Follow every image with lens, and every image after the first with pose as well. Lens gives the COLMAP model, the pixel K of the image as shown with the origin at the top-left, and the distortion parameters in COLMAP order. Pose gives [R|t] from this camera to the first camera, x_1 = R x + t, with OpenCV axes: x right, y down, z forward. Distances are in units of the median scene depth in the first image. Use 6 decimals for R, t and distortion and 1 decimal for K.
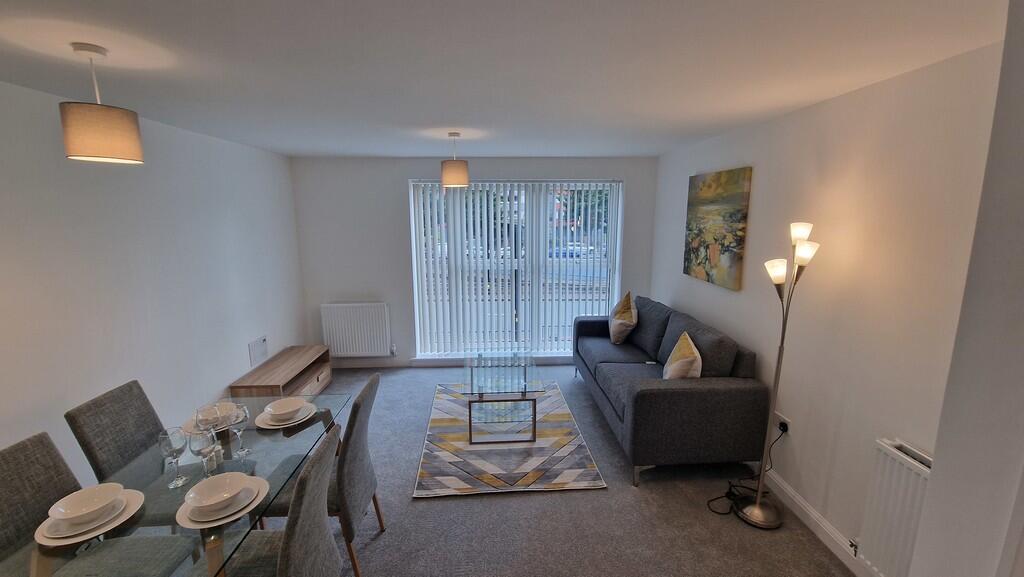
lens RADIAL K [[417.8, 0, 509.2], [0, 417.8, 292.0], [0, 0, 1]] dist [-0.010432, -0.000510]
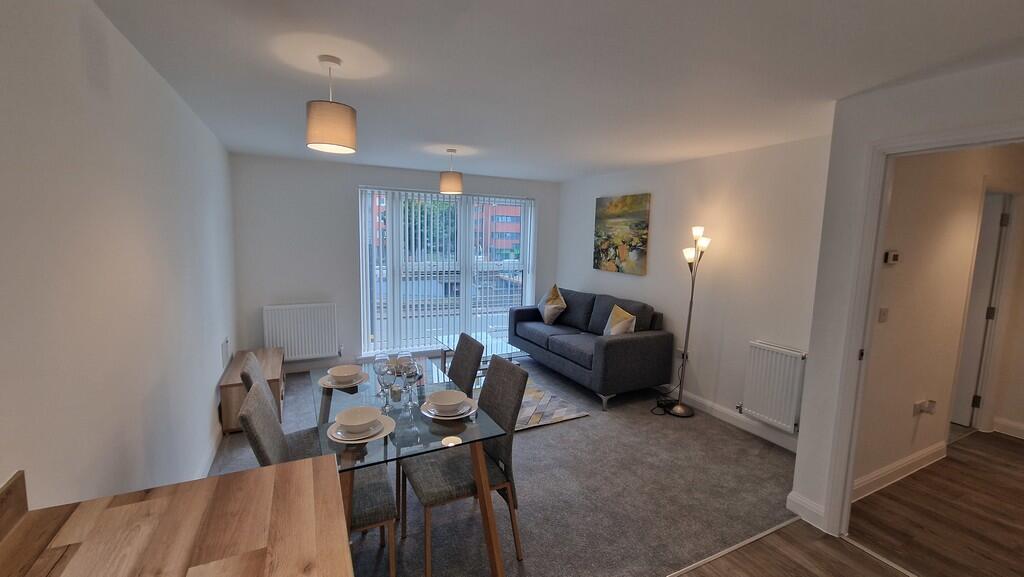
lens RADIAL K [[417.8, 0, 514.2], [0, 417.8, 289.7], [0, 0, 1]] dist [-0.010432, -0.000510]
pose [[0.909407, -0.025888, 0.415101, -0.466406], [0.048084, 0.997913, -0.043109, 0.085288], [-0.413118, 0.059163, 0.908754, -0.154791]]
